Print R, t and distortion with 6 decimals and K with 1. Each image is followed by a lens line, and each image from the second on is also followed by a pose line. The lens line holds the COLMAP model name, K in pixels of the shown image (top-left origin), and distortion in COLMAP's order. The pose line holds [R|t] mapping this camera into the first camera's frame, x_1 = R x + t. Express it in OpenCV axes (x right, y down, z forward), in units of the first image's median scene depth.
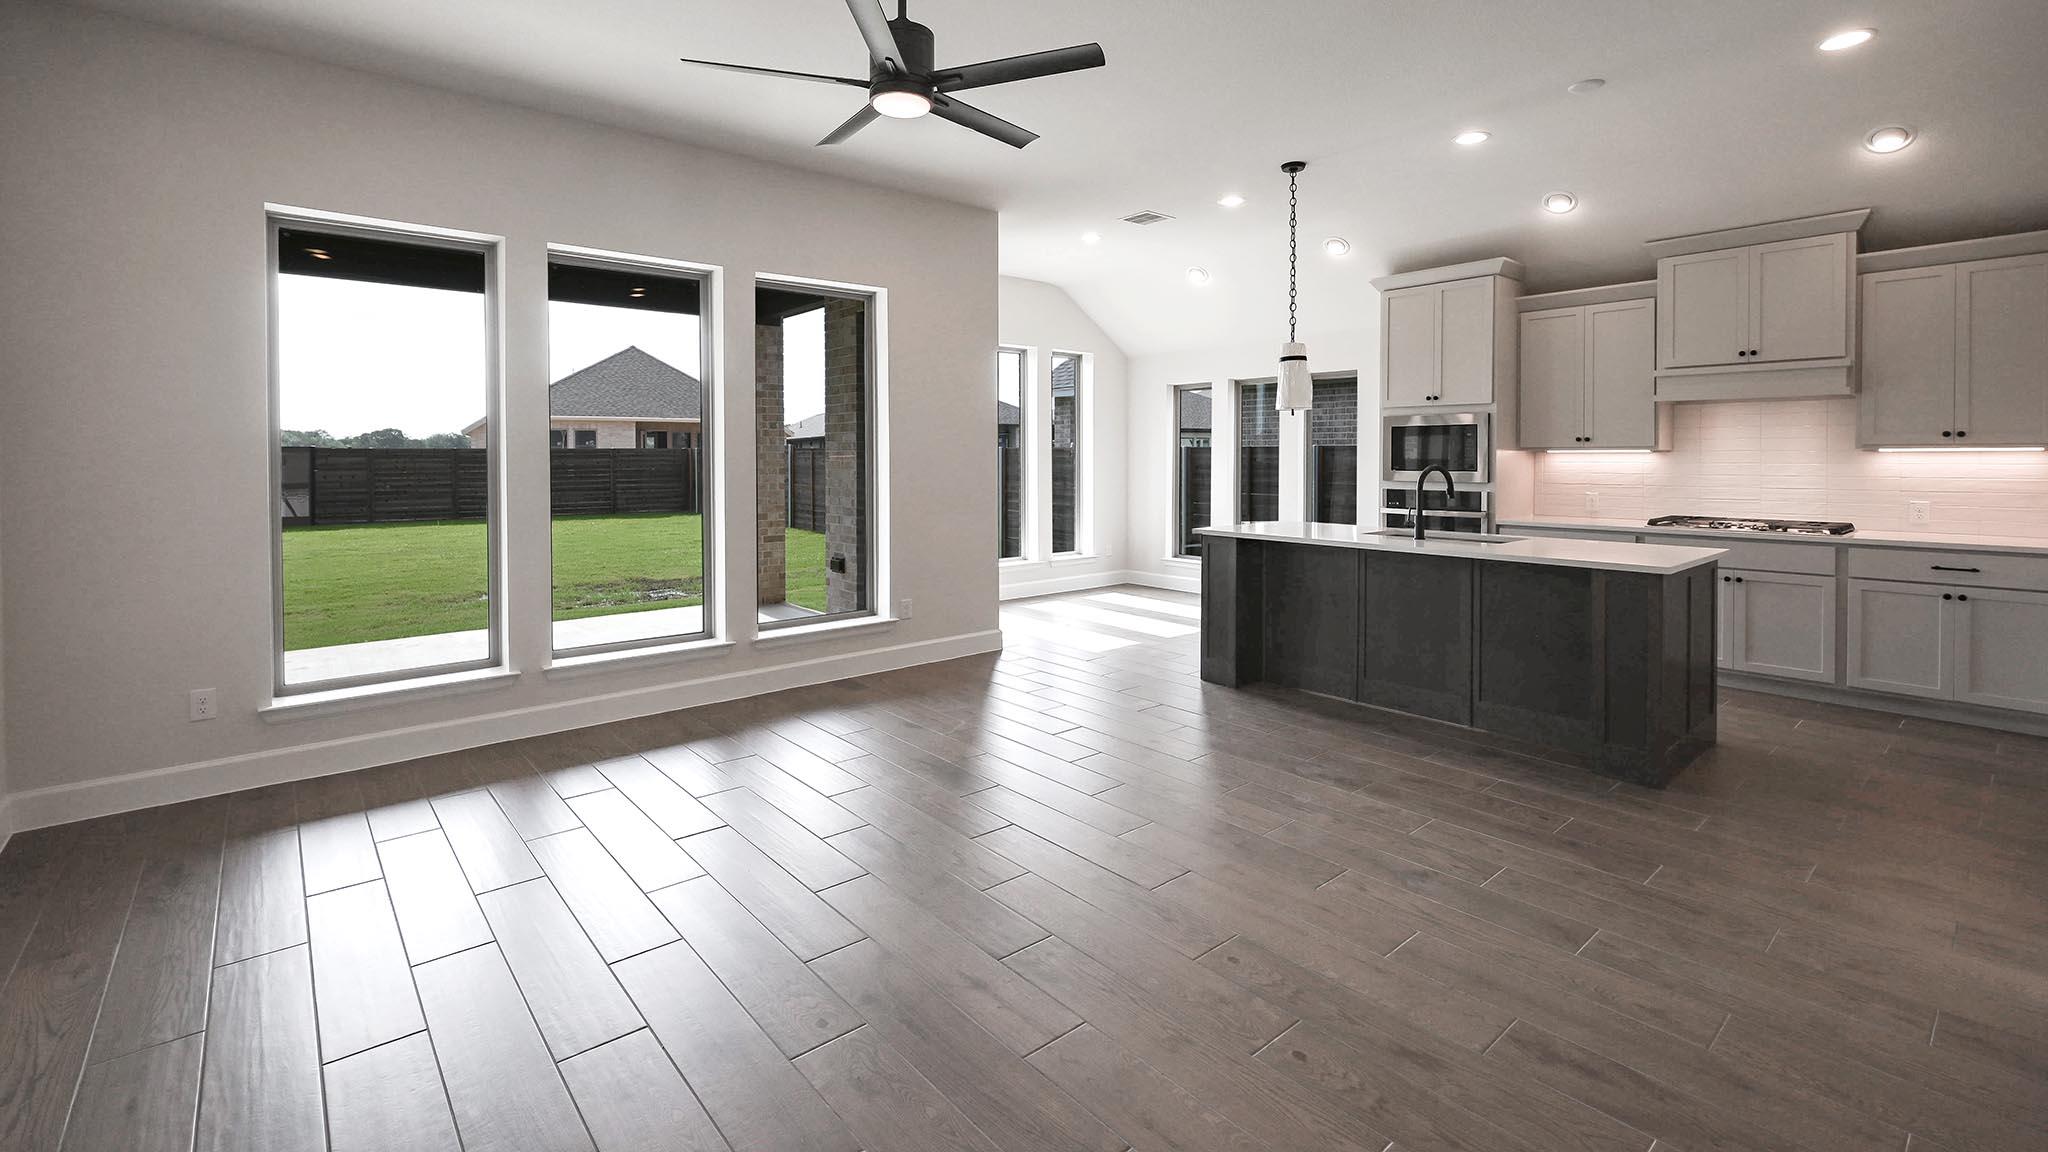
lens RADIAL K [[923.0, 0, 1040.0], [0, 923.0, 517.5], [0, 0, 1]] dist [-0.001024, 0.000198]
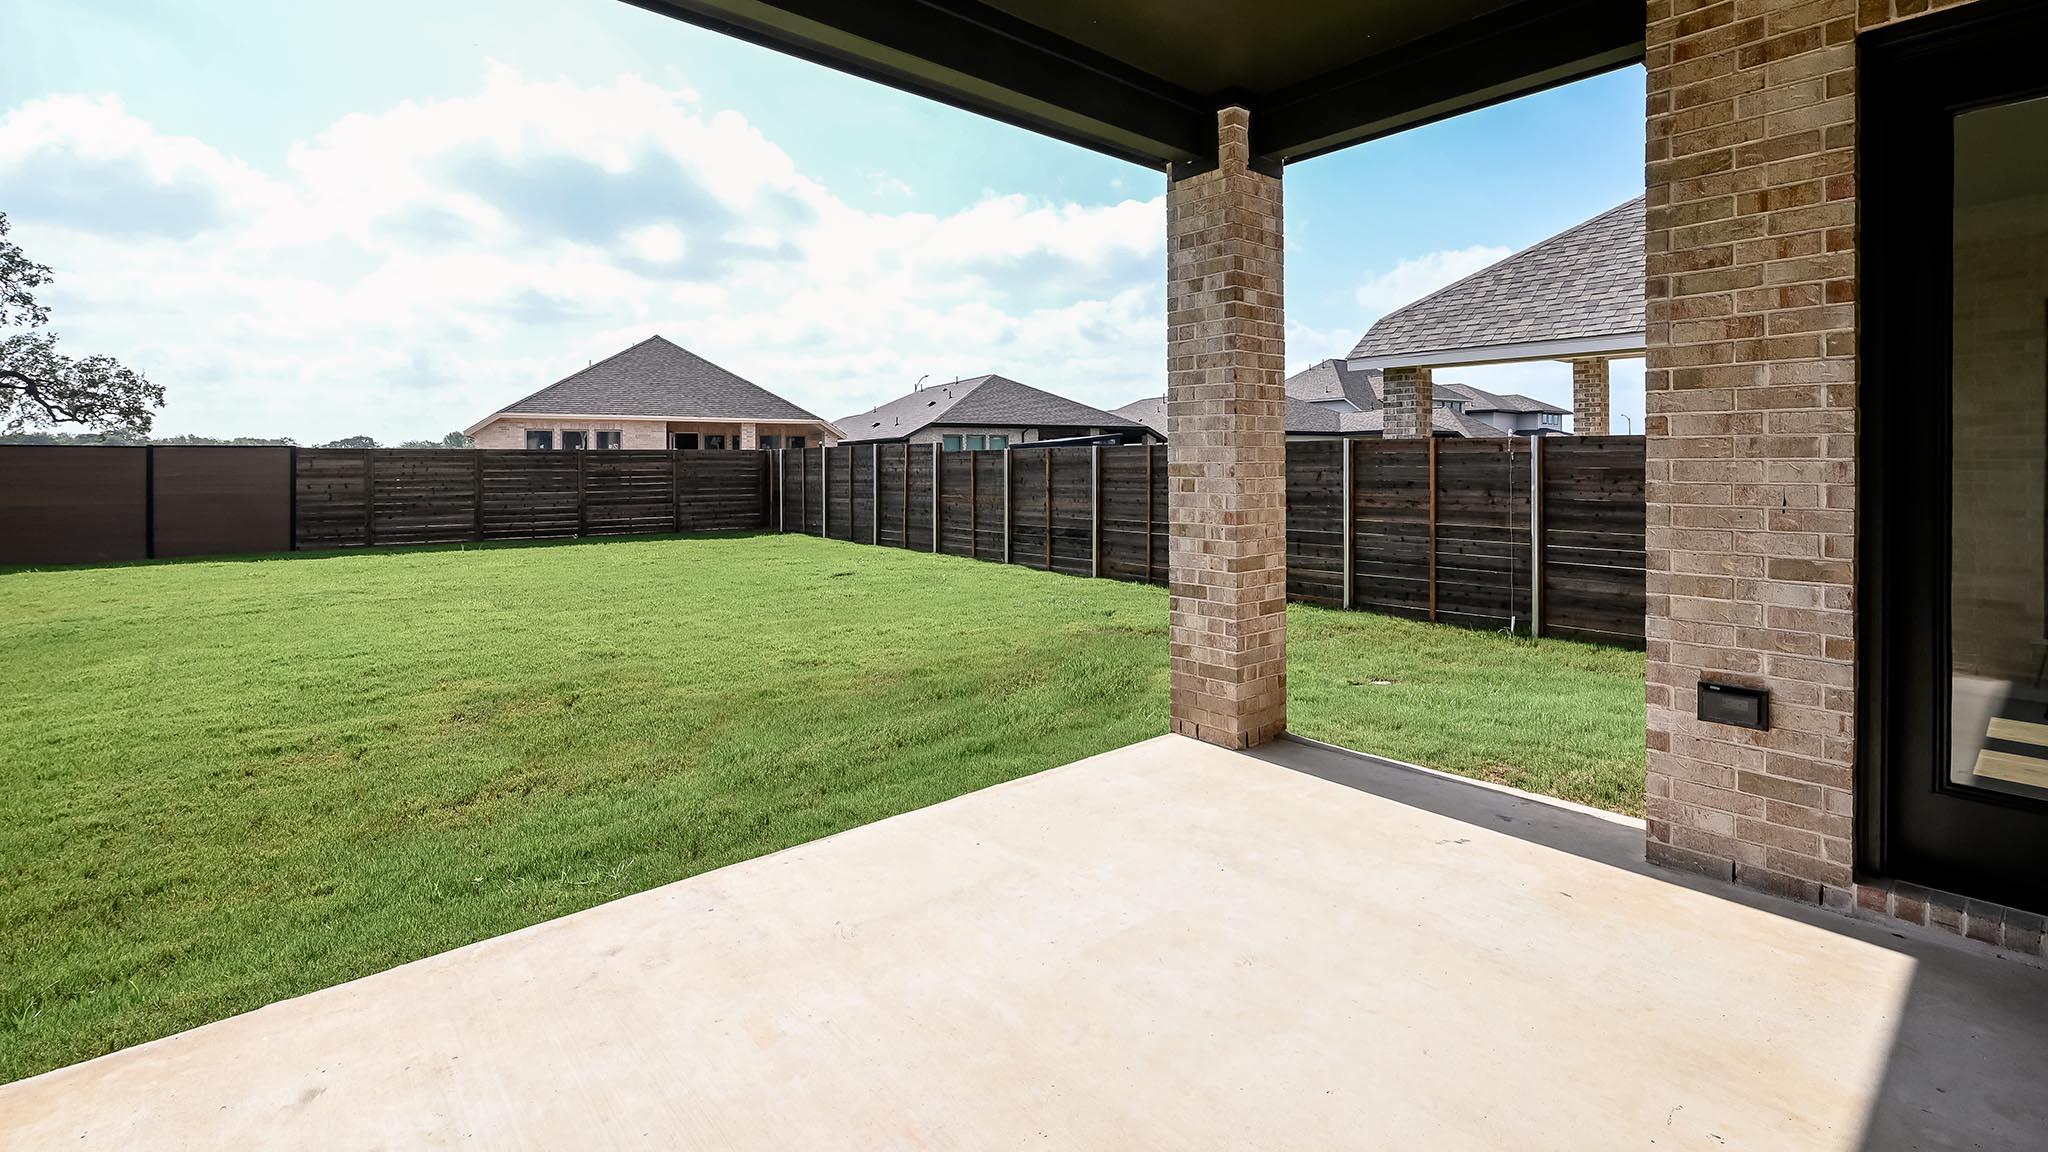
lens RADIAL K [[923.0, 0, 1017.4], [0, 923.0, 519.1], [0, 0, 1]] dist [-0.001024, 0.000198]
pose [[0.999926, -0.003643, 0.011575, -0.430599], [0.003727, 0.999967, -0.007266, -0.020752], [-0.011548, 0.007309, 0.999907, 0.507090]]
